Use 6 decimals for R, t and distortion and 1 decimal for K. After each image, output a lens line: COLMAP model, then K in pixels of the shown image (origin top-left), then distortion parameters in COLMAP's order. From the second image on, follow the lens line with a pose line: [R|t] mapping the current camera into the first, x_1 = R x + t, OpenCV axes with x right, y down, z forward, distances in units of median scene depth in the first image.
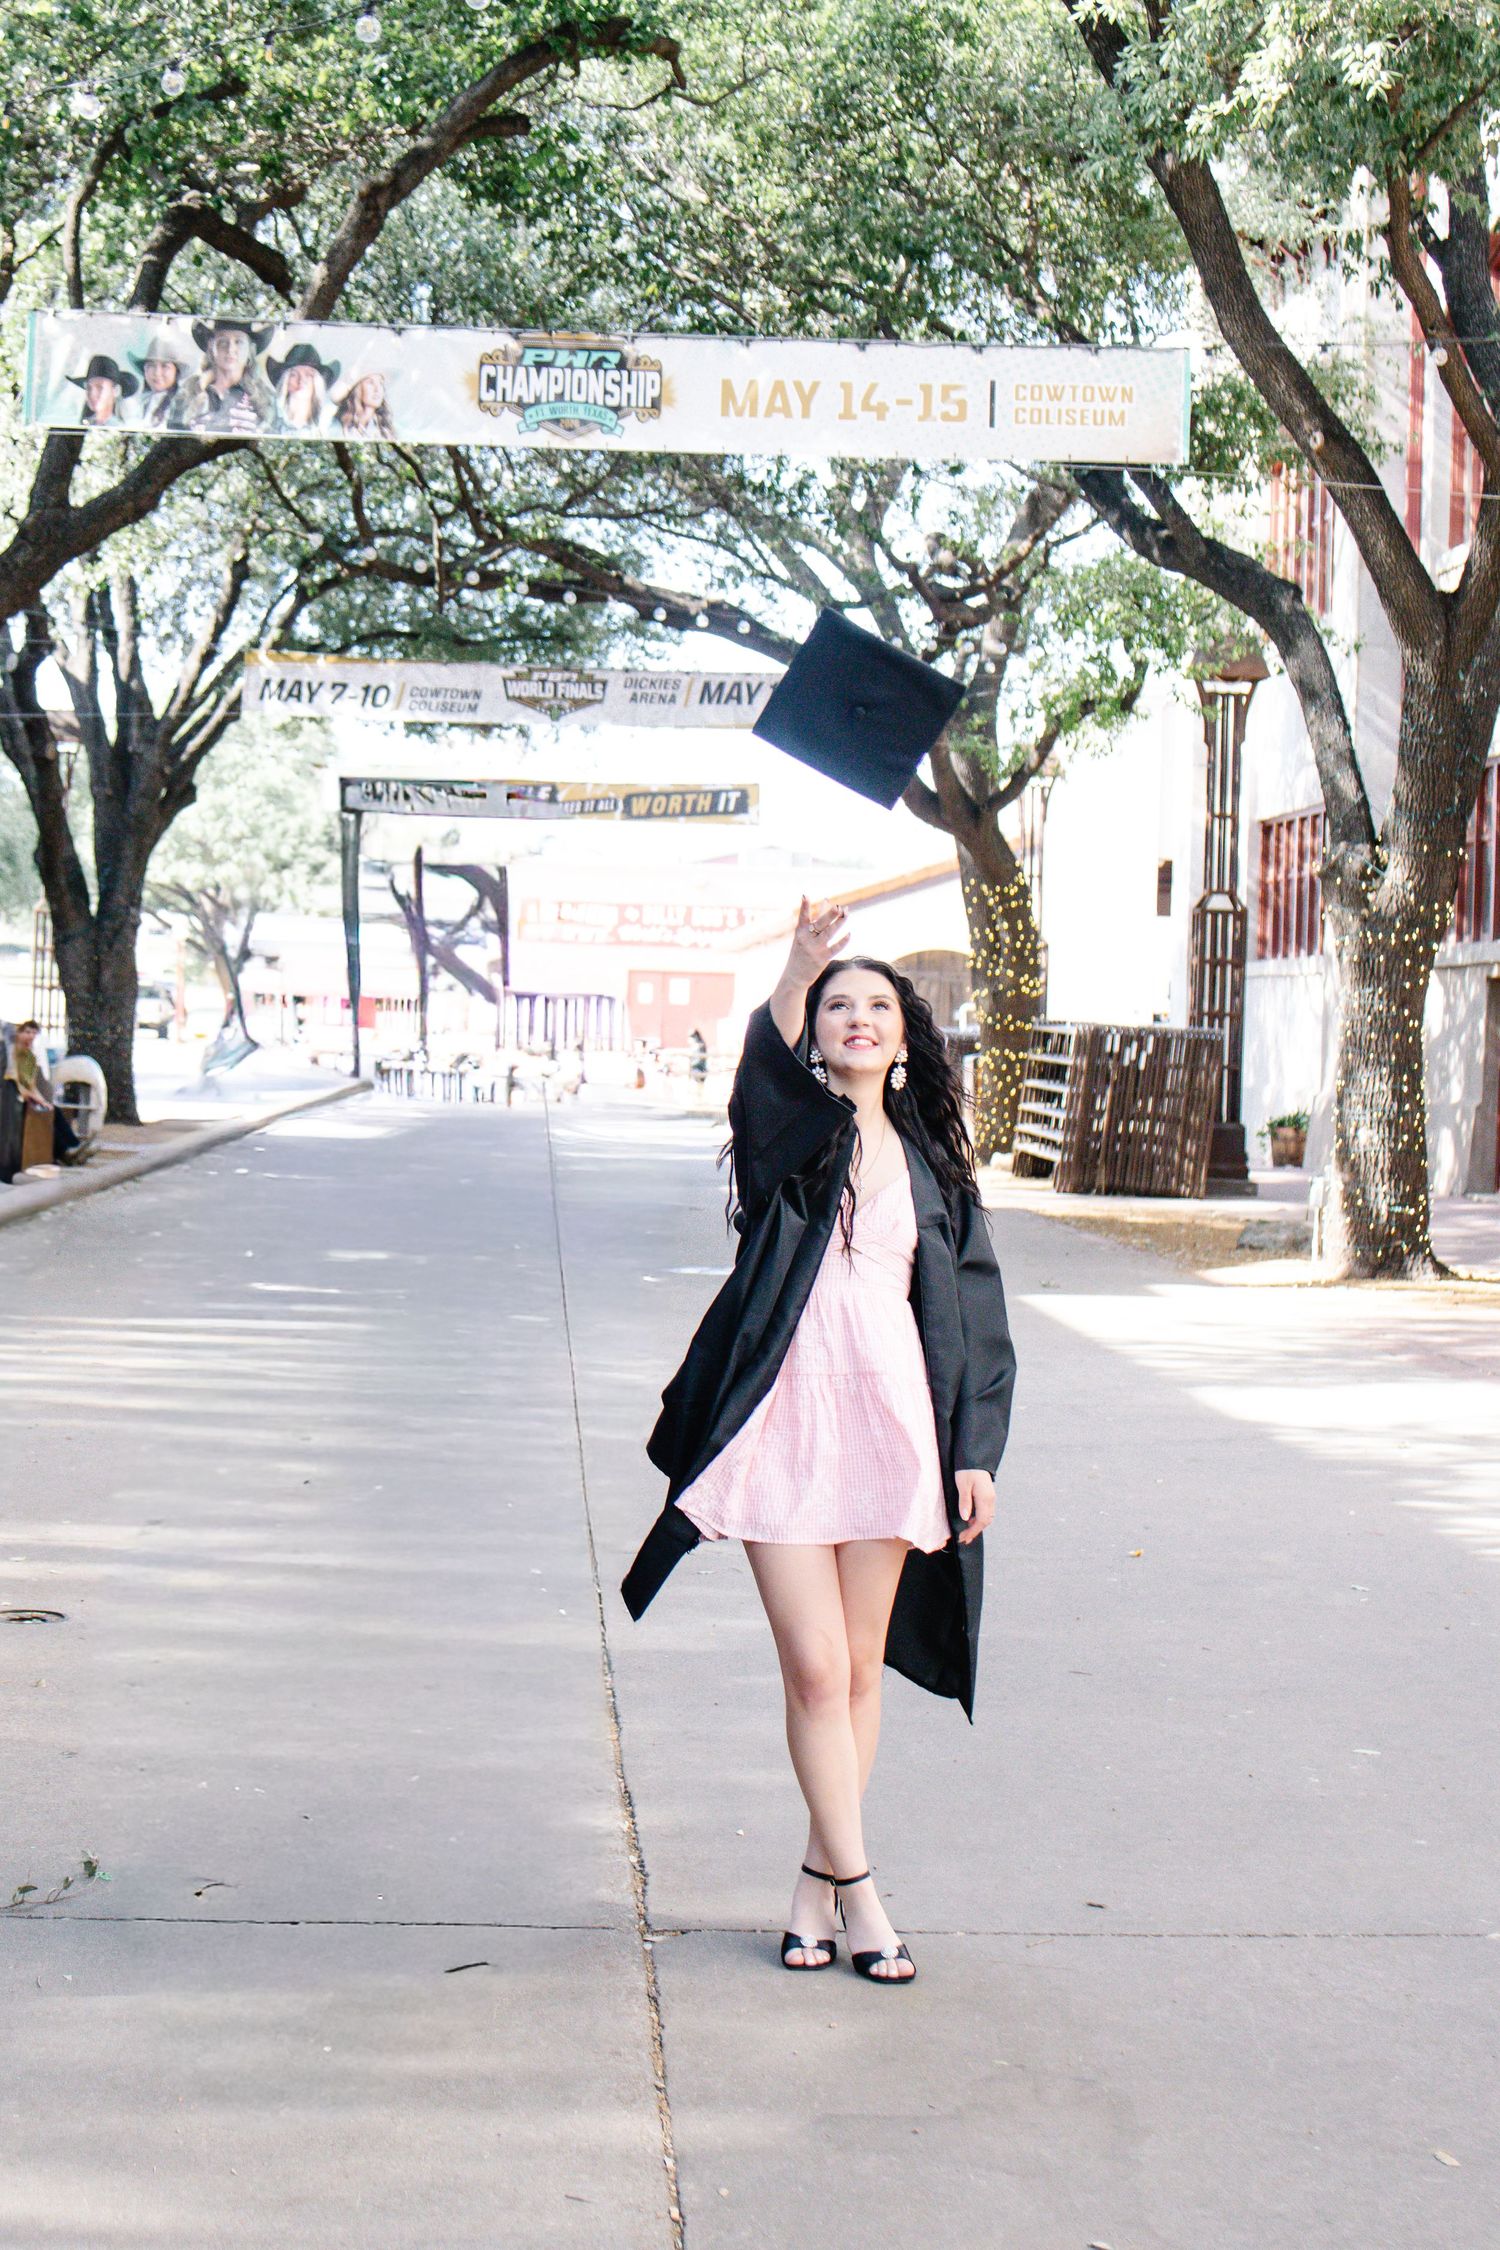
lens RADIAL K [[3937.8, 0, 588.6], [0, 3937.8, 1131.5], [0, 0, 1]] dist [-0.181000, -0.033467]
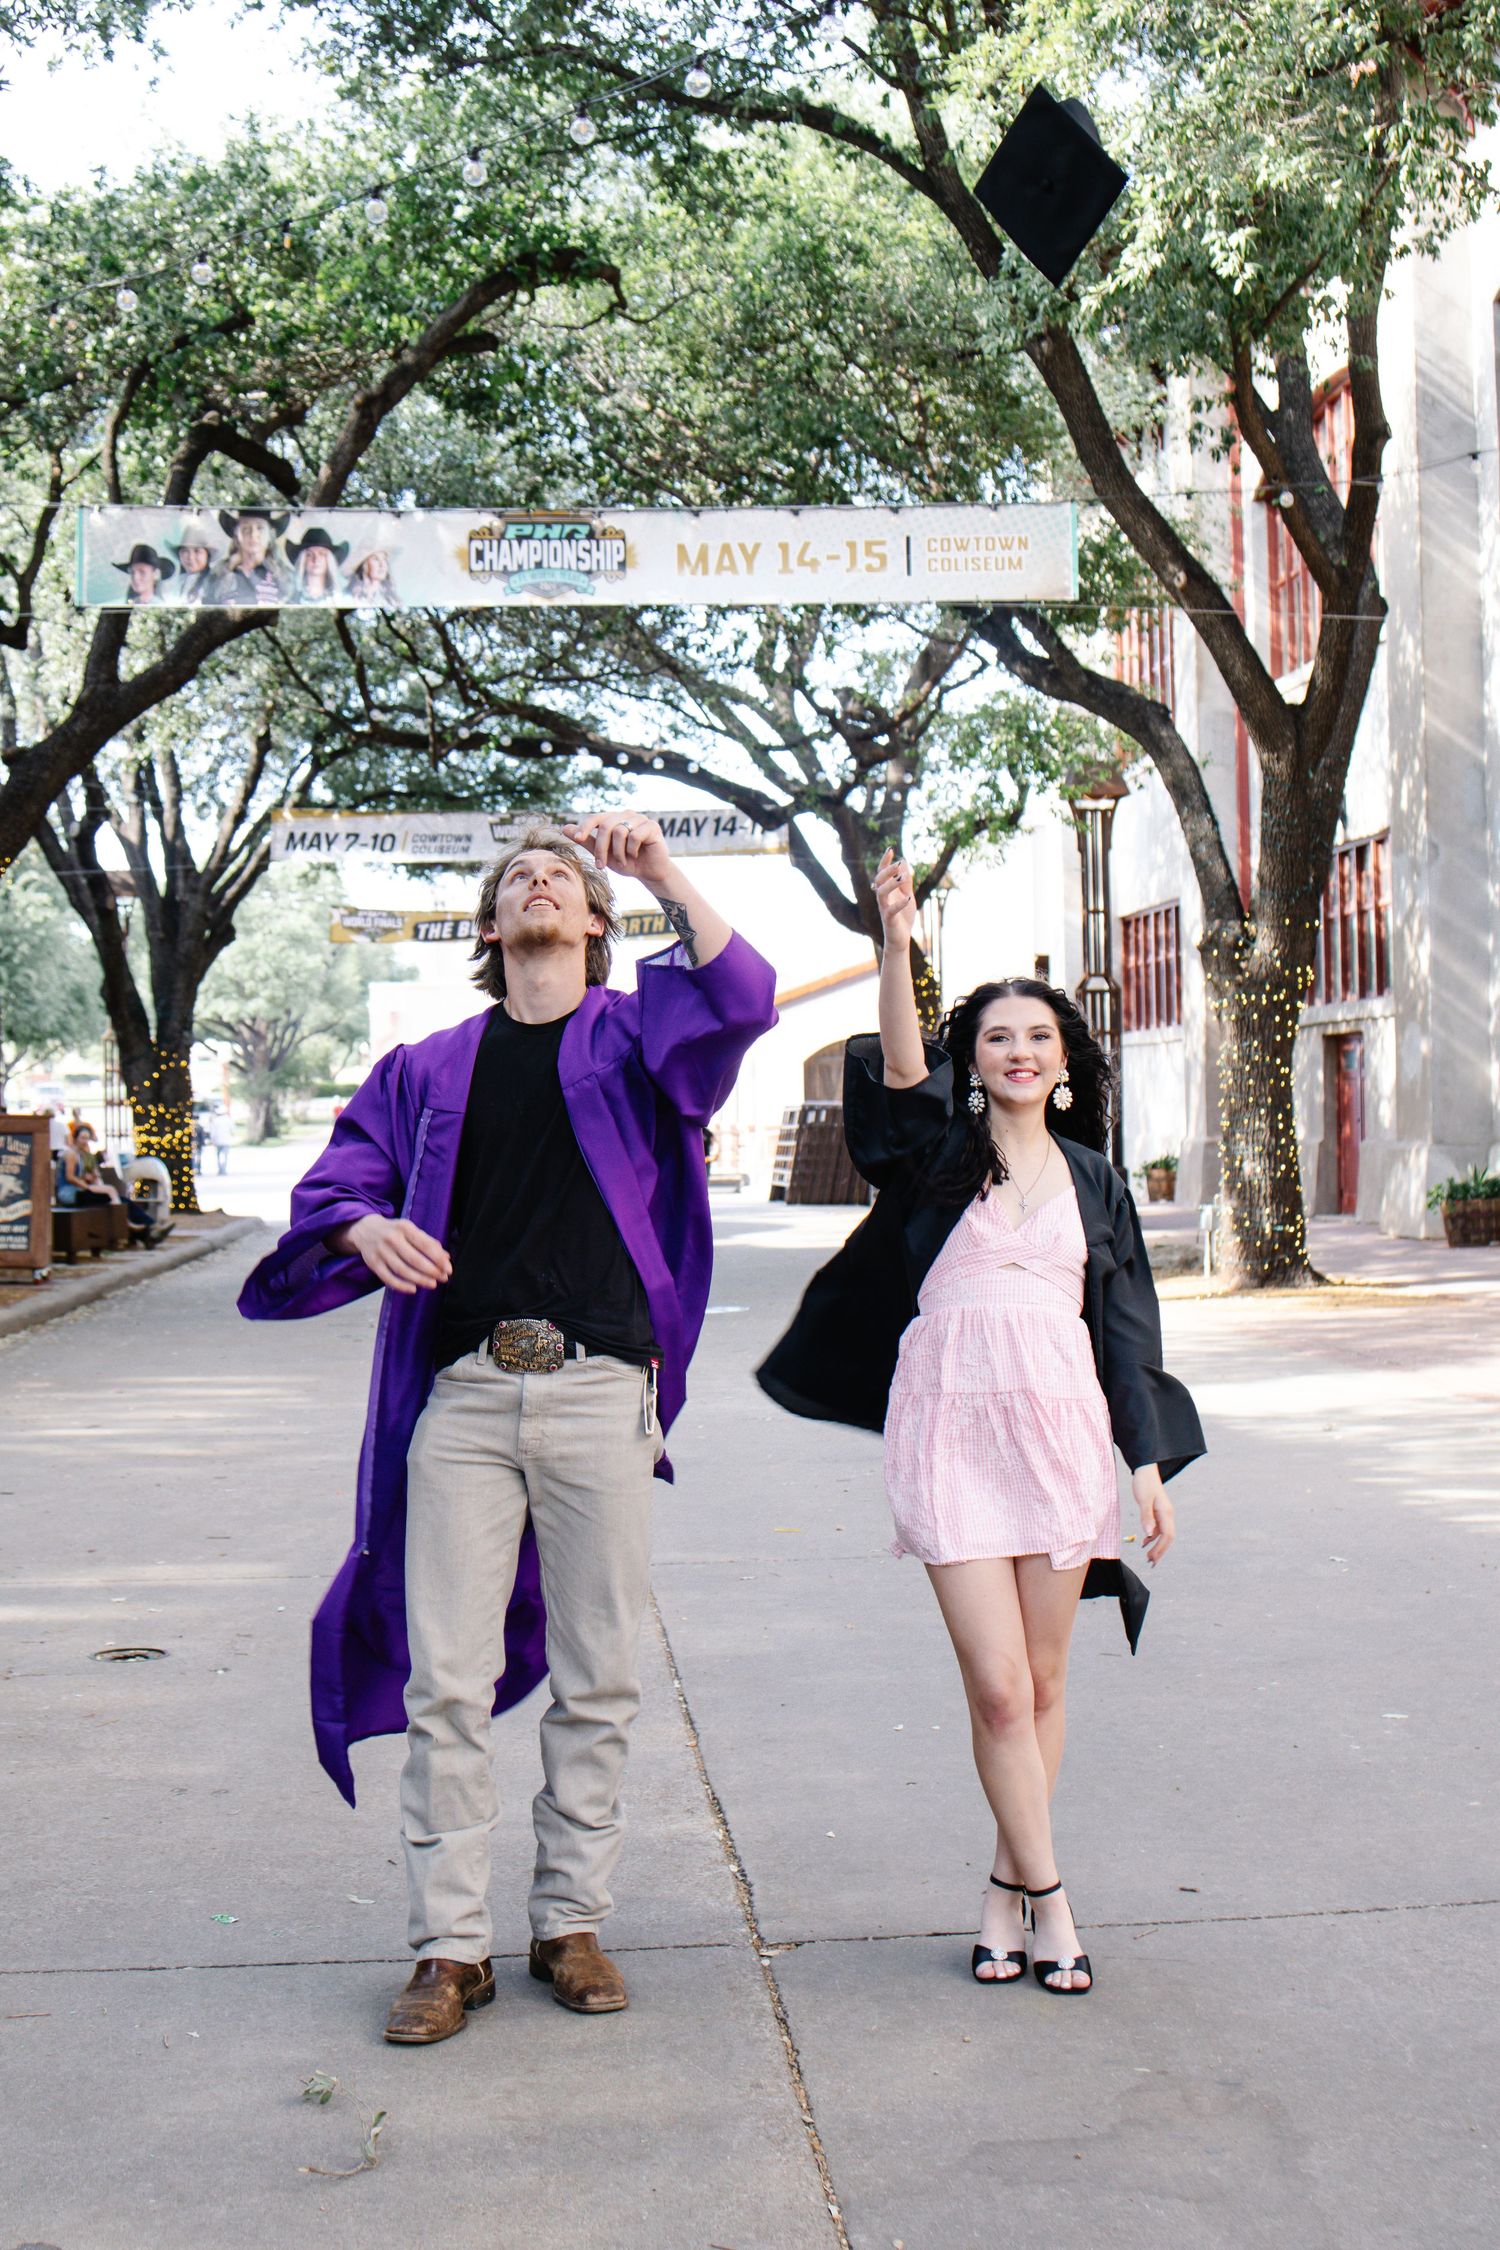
lens RADIAL K [[3217.1, 0, 750.0], [0, 3217.1, 1125.0], [0, 0, 1]] dist [-0.146913, -0.018142]
pose [[0.997137, -0.048105, 0.058346, -0.005505], [0.049476, 0.998527, -0.022285, 0.001876], [-0.057188, 0.025108, 0.998048, 0.034090]]
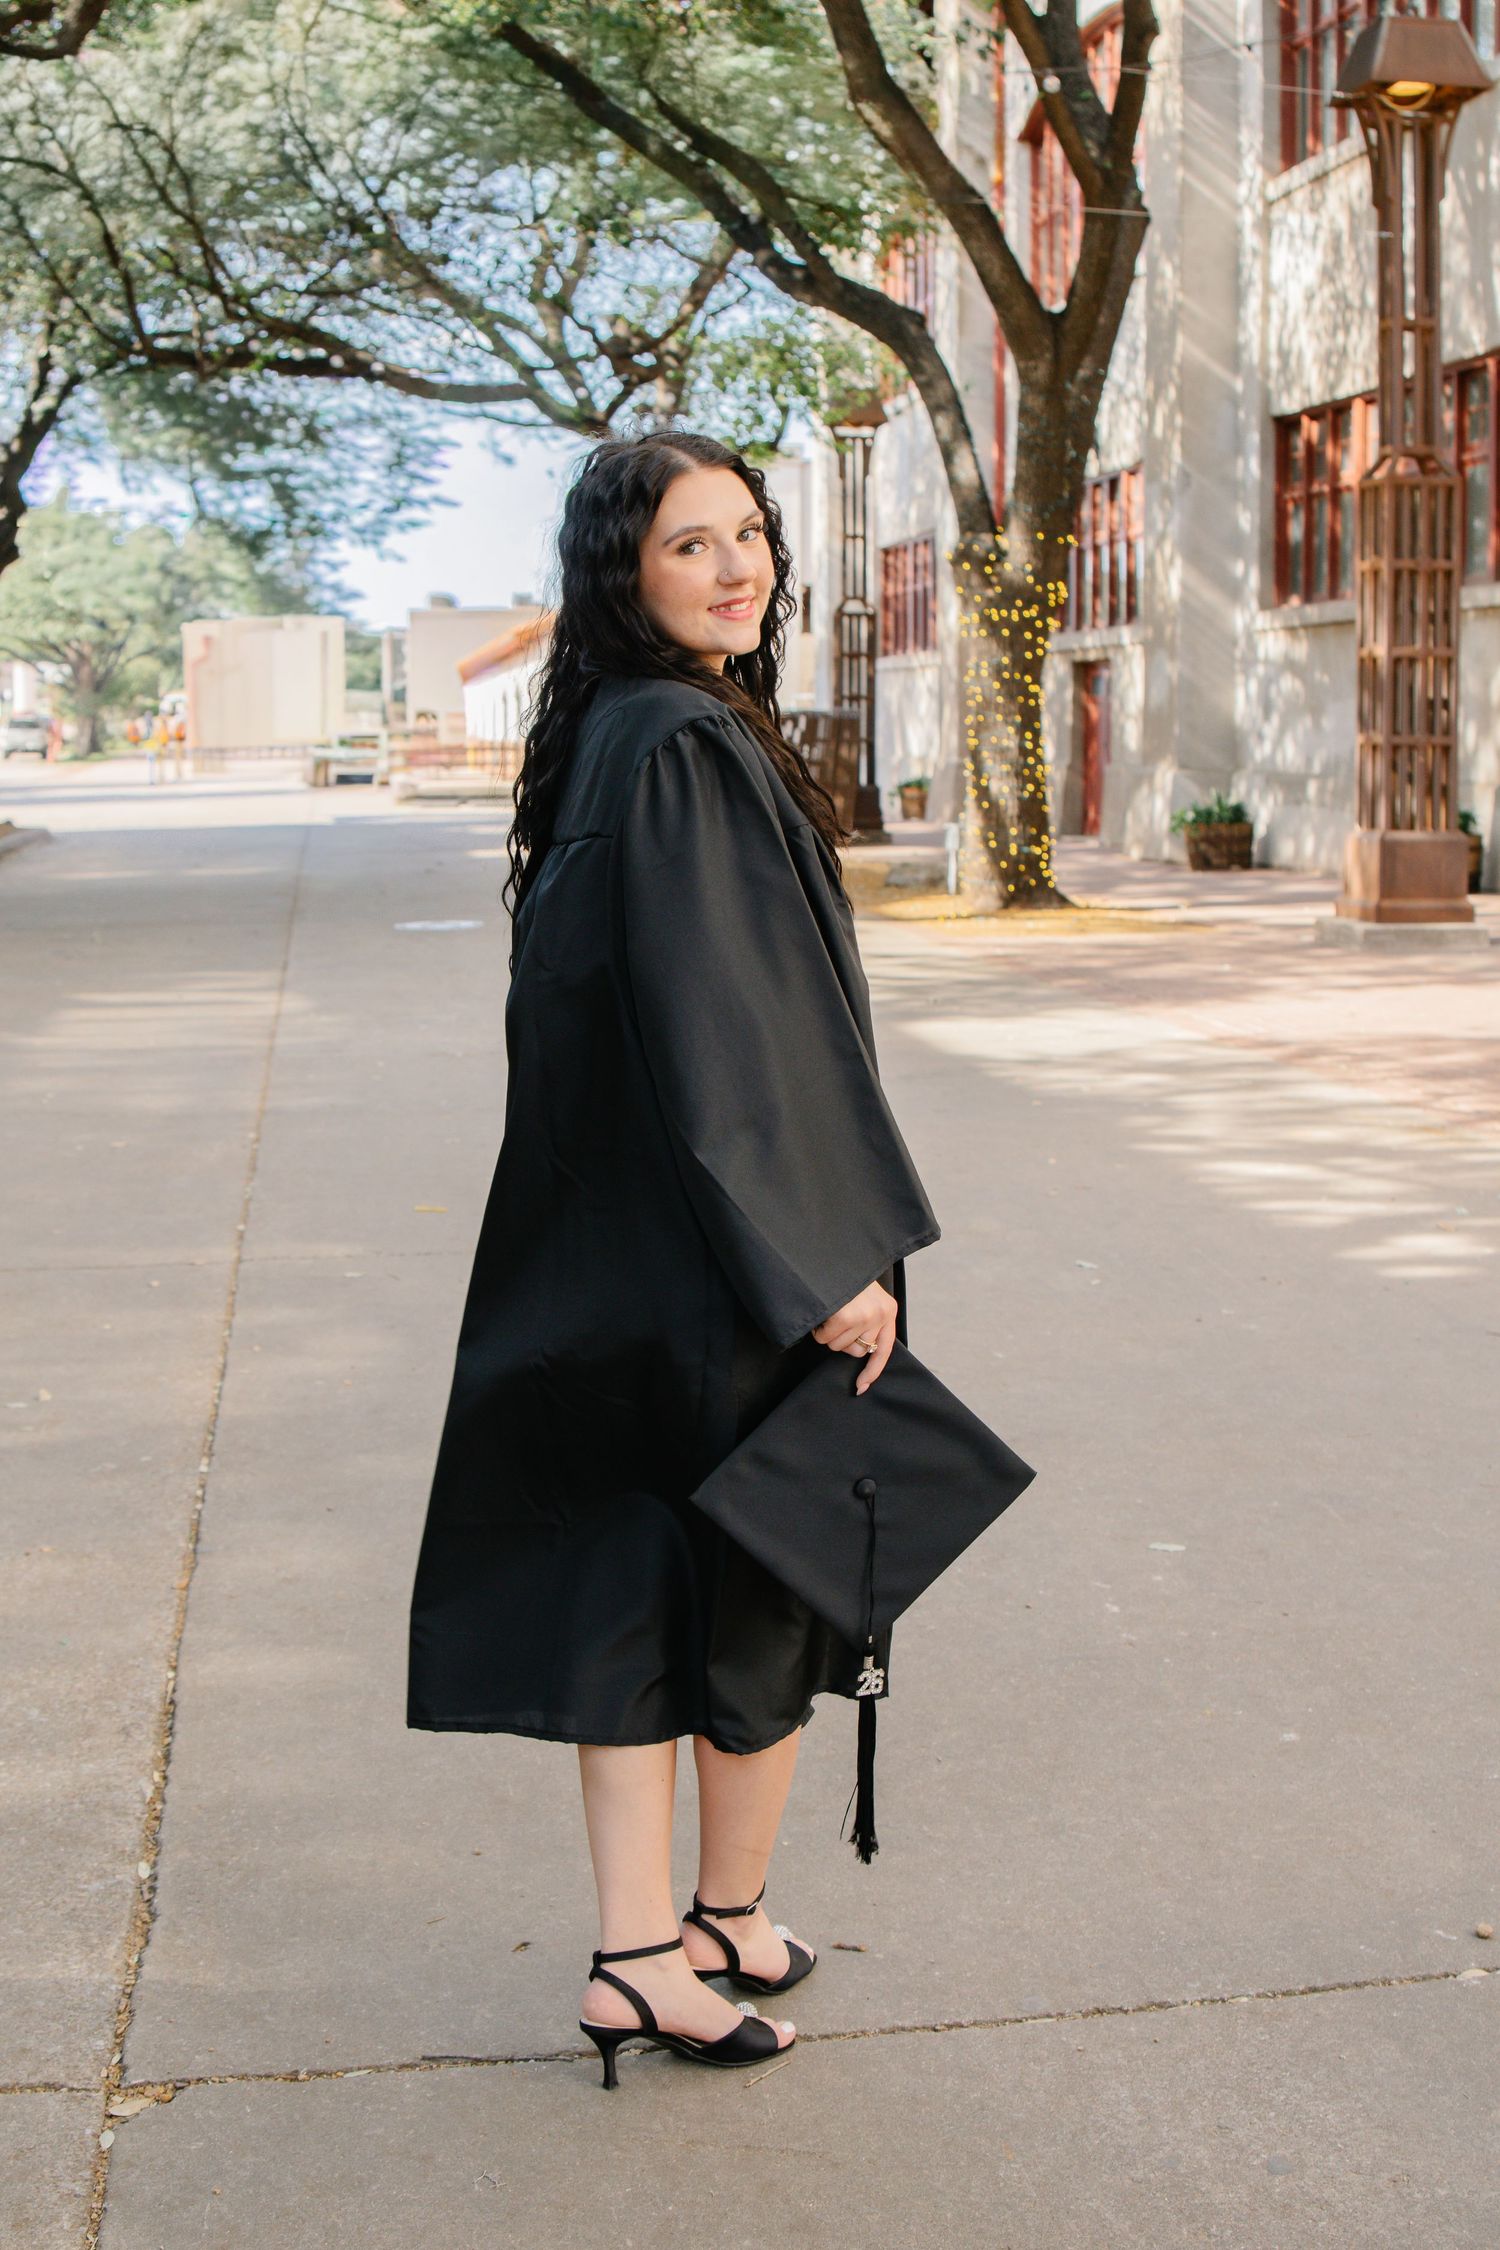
lens RADIAL K [[2899.7, 0, 752.2], [0, 2899.7, 1156.8], [0, 0, 1]] dist [-0.214908, 0.050739]
pose [[0.991339, -0.050295, 0.121312, 0.014314], [0.035452, 0.991952, 0.121548, 0.002659], [-0.126449, -0.116195, 0.985144, 0.121817]]
